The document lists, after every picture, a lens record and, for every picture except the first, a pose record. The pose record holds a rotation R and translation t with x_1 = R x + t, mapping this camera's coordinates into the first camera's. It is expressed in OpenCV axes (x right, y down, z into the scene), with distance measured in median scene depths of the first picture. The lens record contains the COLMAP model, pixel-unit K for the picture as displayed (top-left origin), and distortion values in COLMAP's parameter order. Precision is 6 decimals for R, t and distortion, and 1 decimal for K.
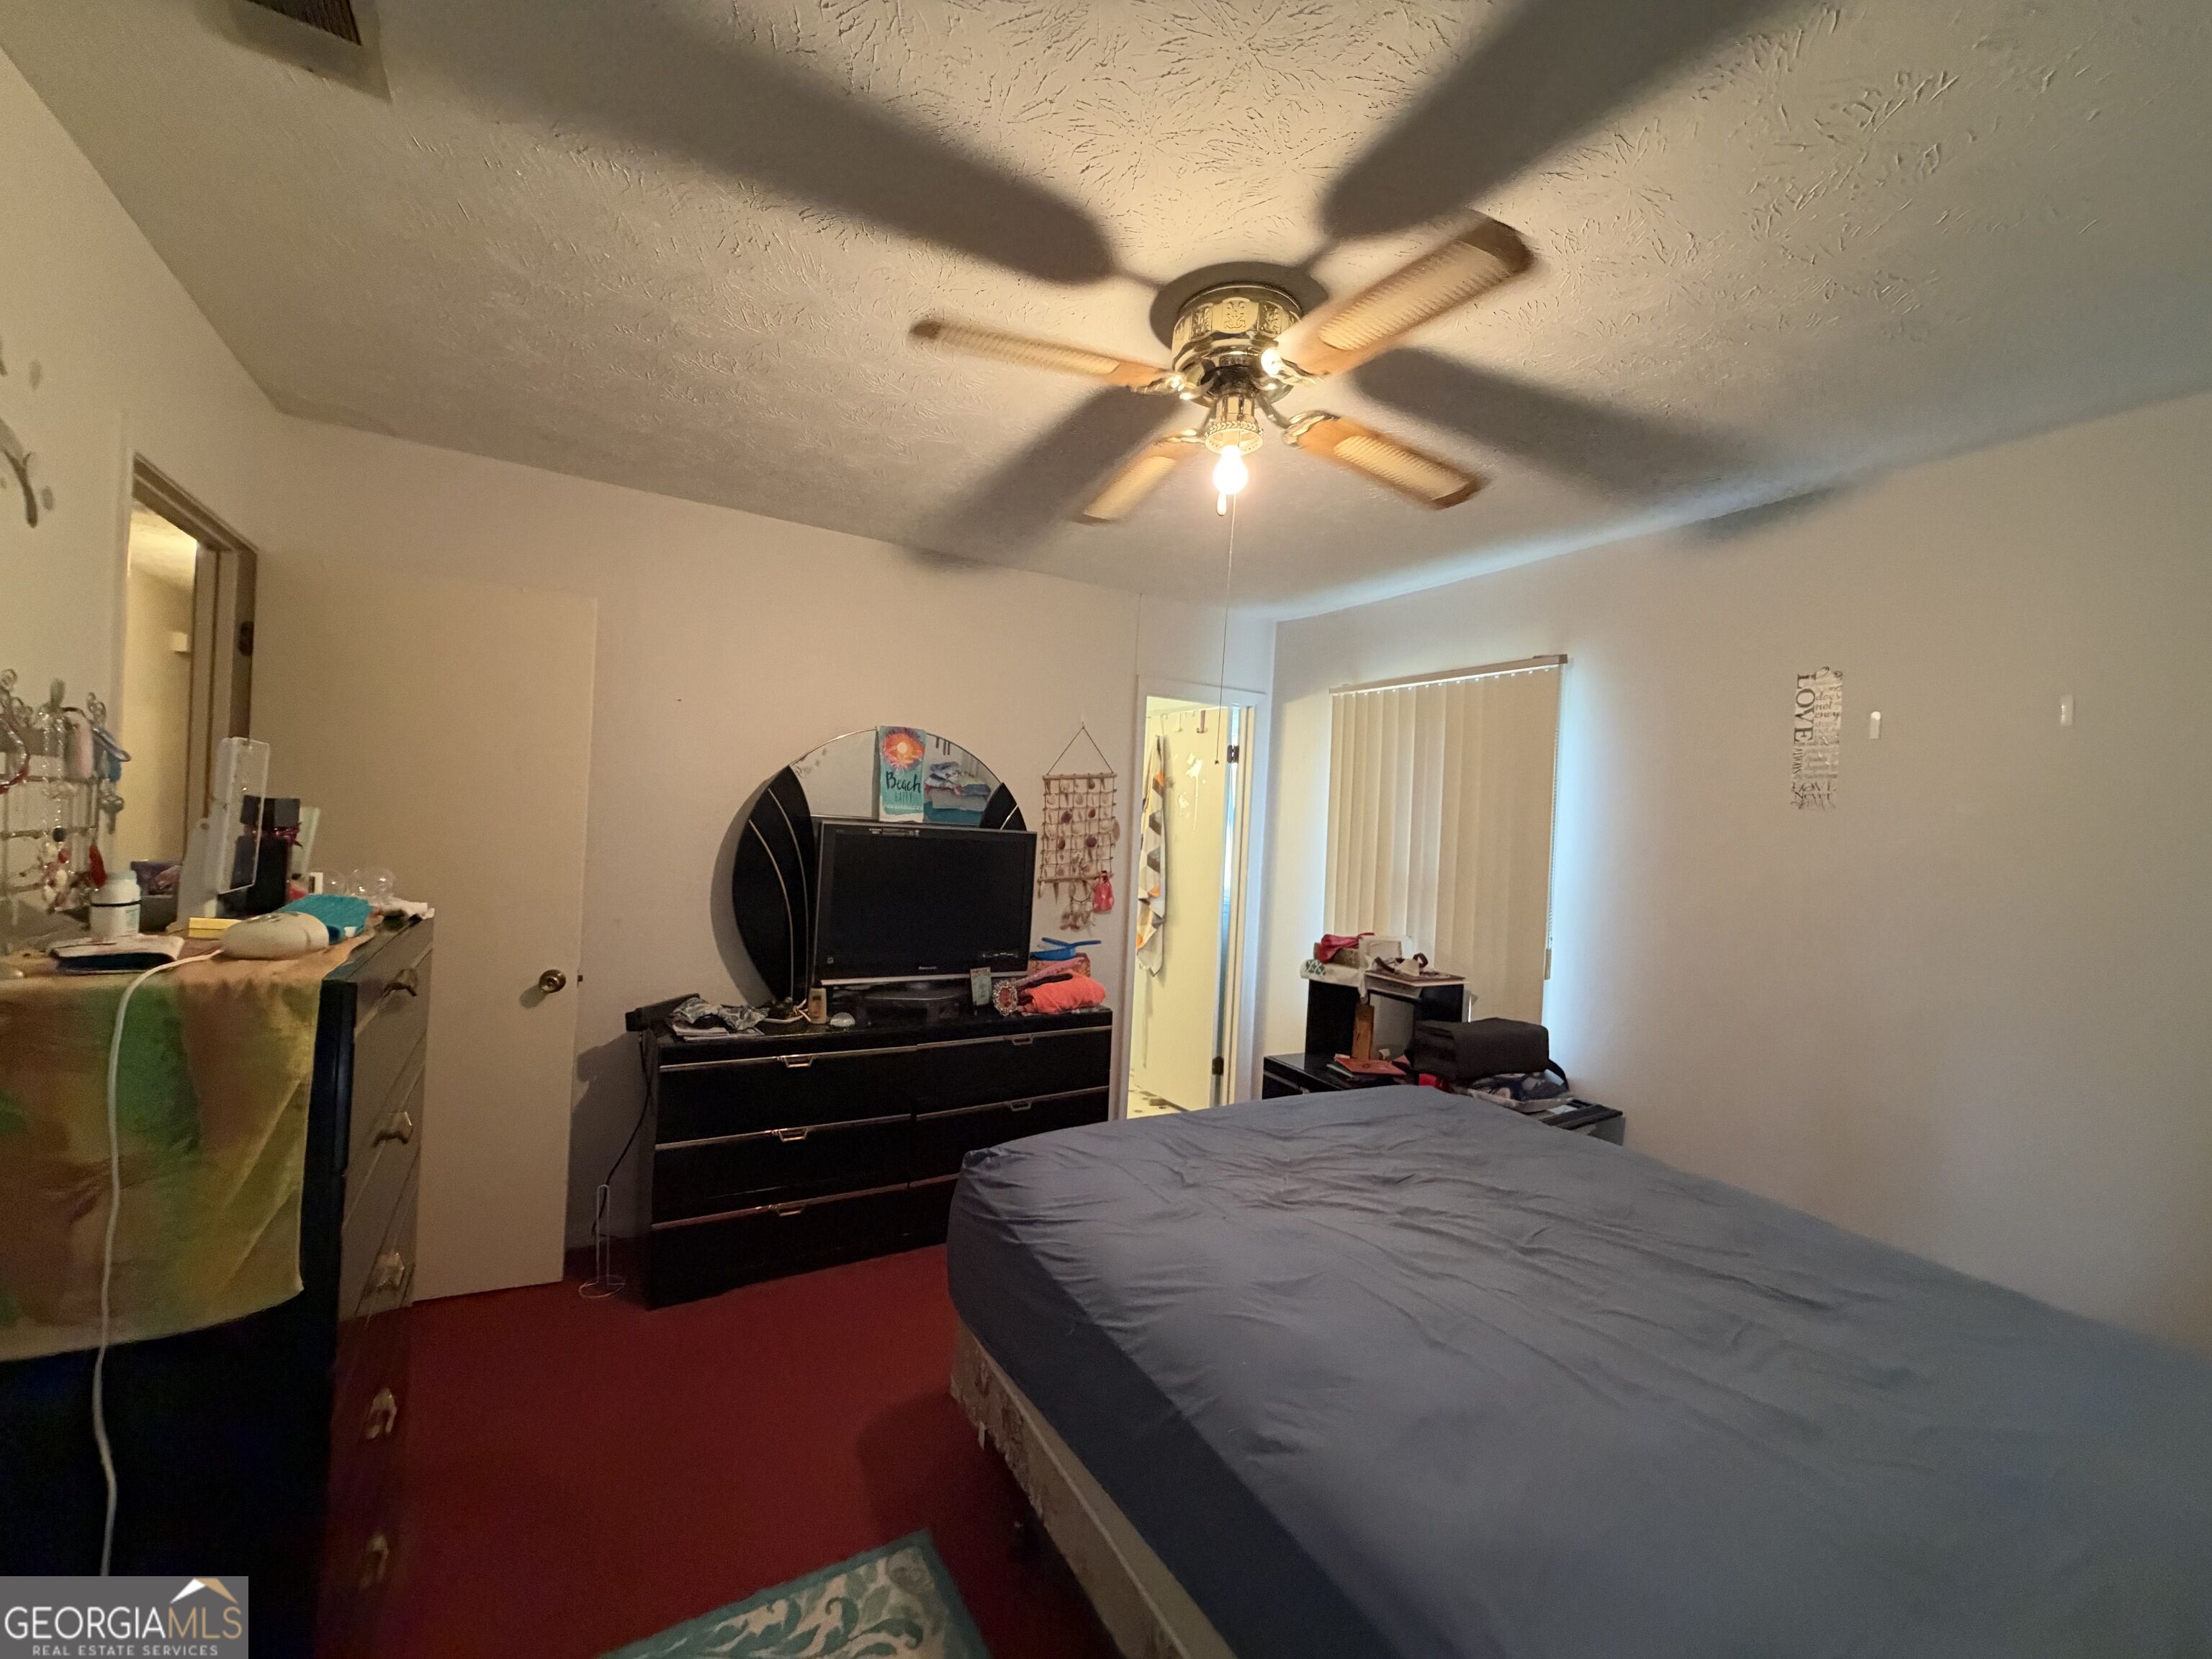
lens RADIAL K [[886.5, 0, 1101.6], [0, 886.5, 831.4], [0, 0, 1]] dist [0.000608, 0.000105]
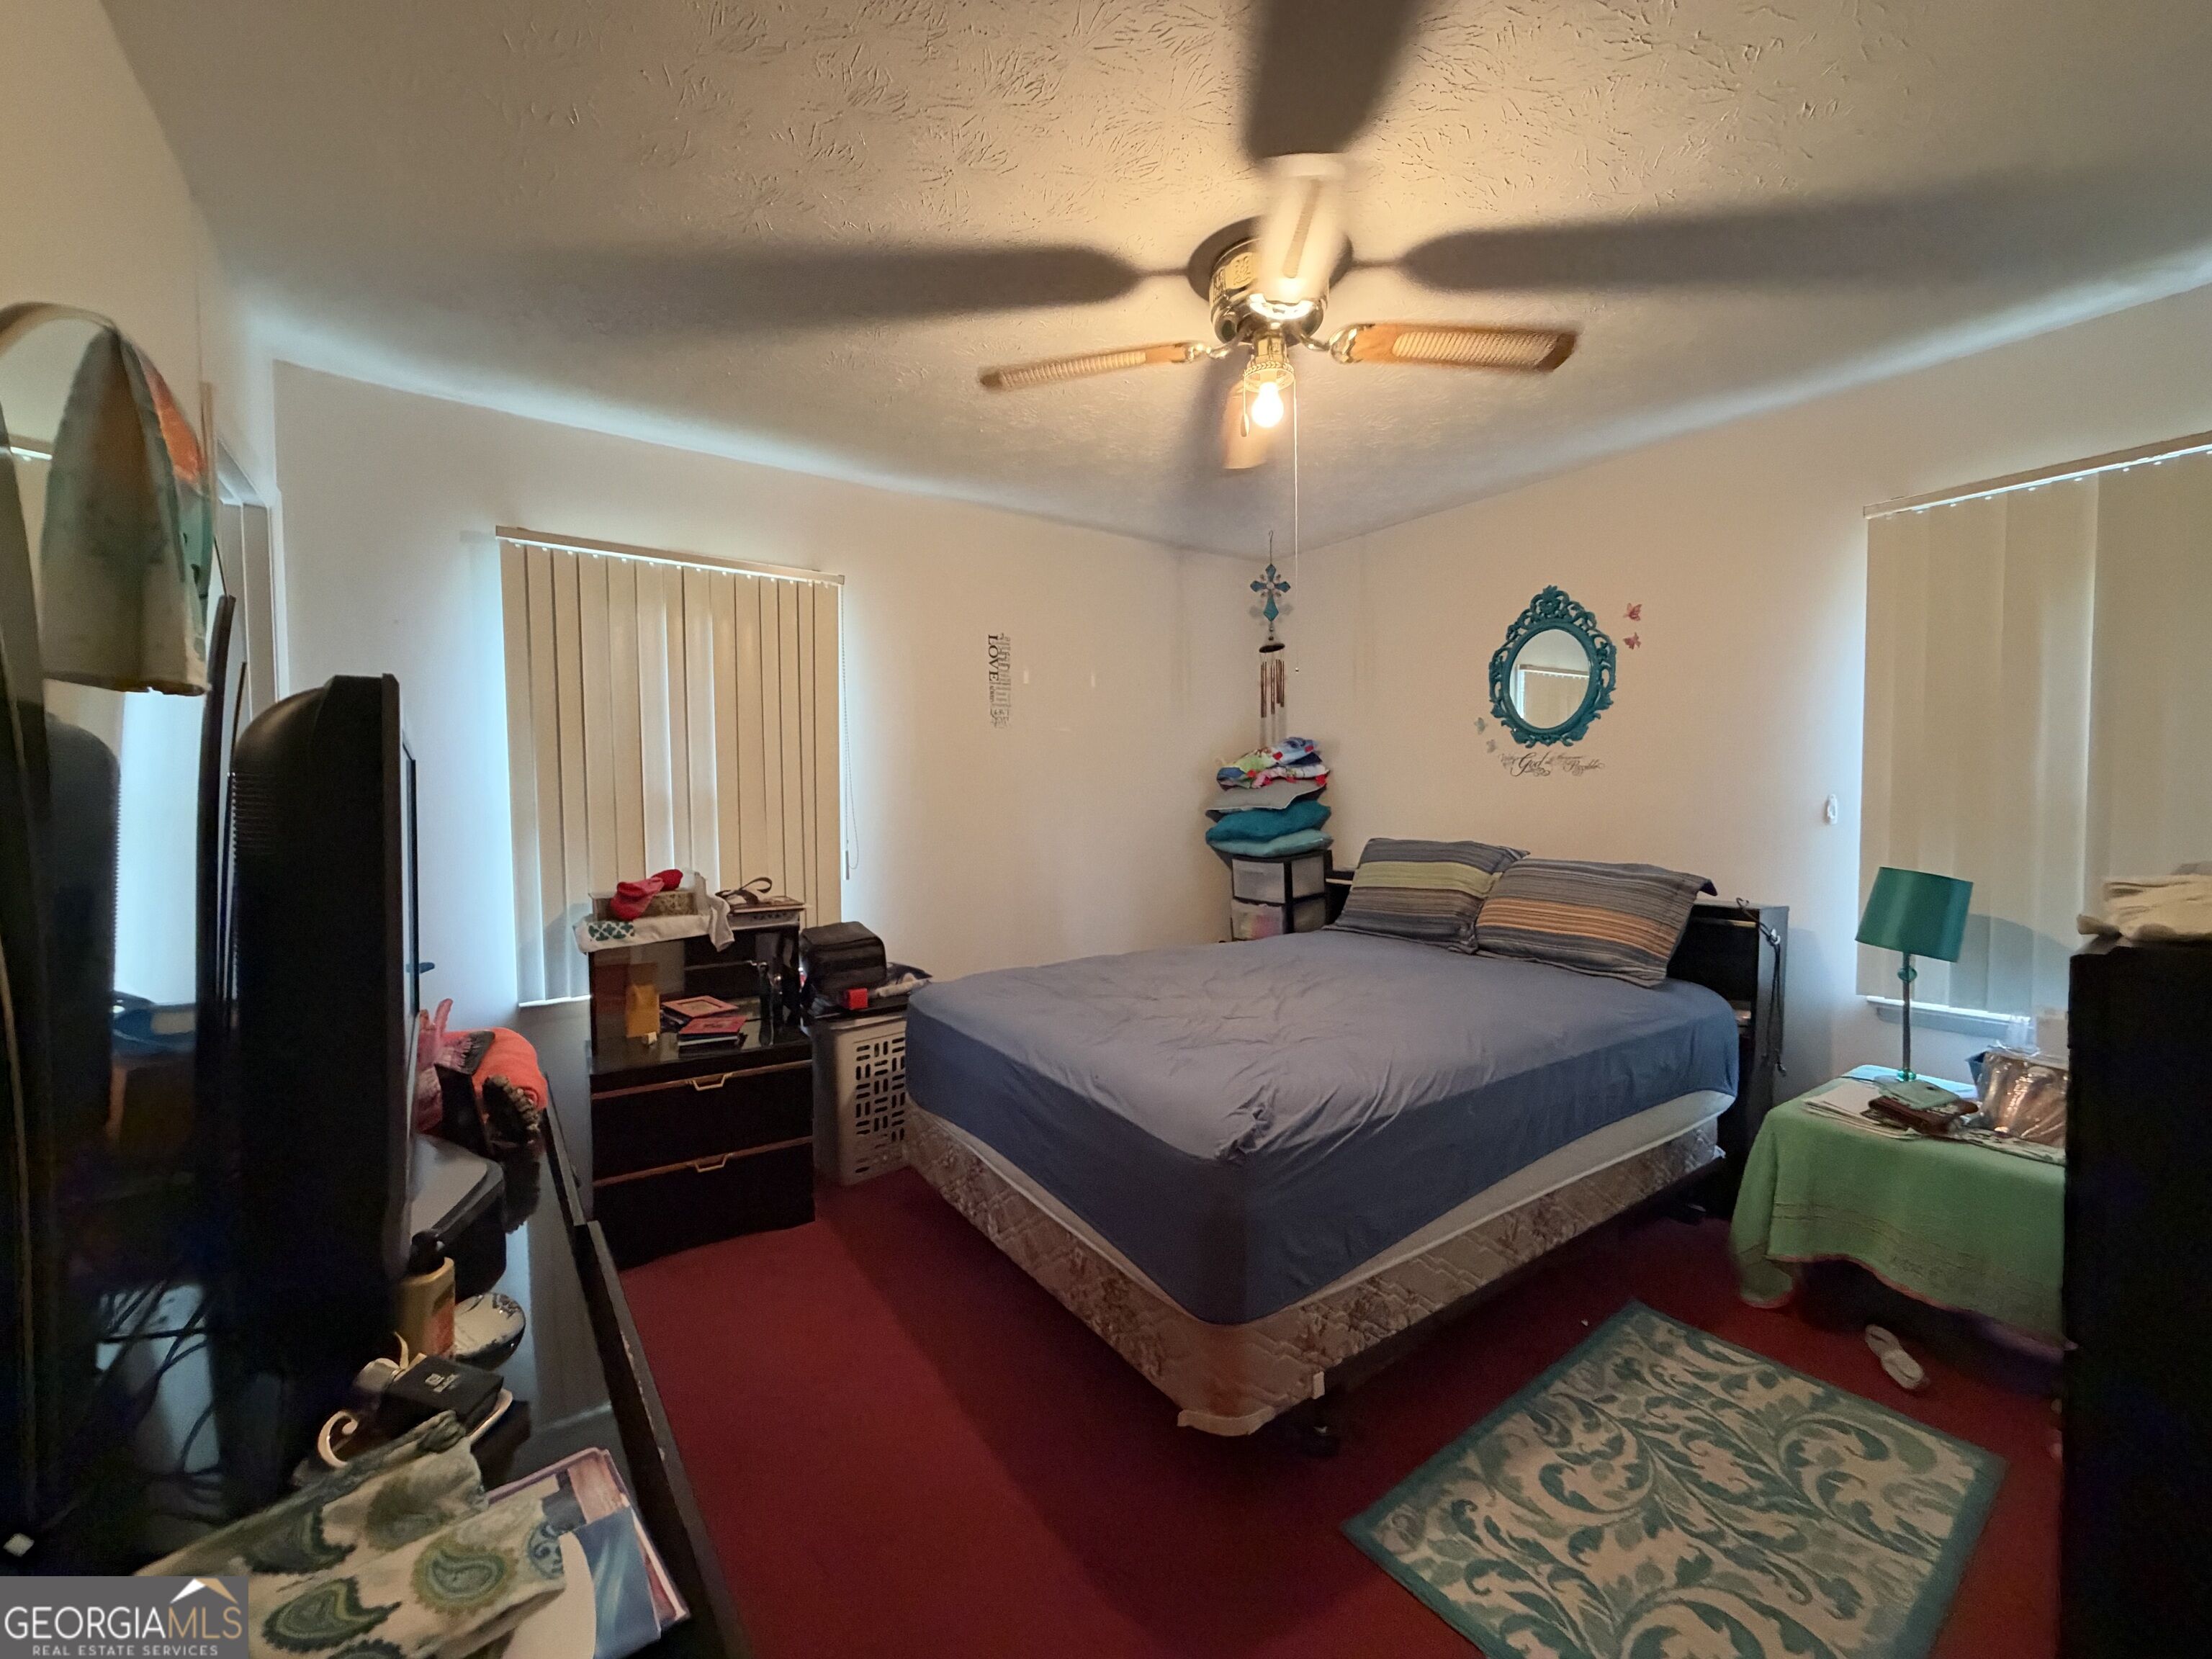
lens RADIAL K [[886.5, 0, 1099.3], [0, 886.5, 823.9], [0, 0, 1]] dist [0.000608, 0.000105]
pose [[-0.088498, -0.083119, 0.992602, -1.077497], [0.007205, 0.996433, 0.084083, 0.020587], [-0.996050, 0.014593, -0.087583, 1.425086]]
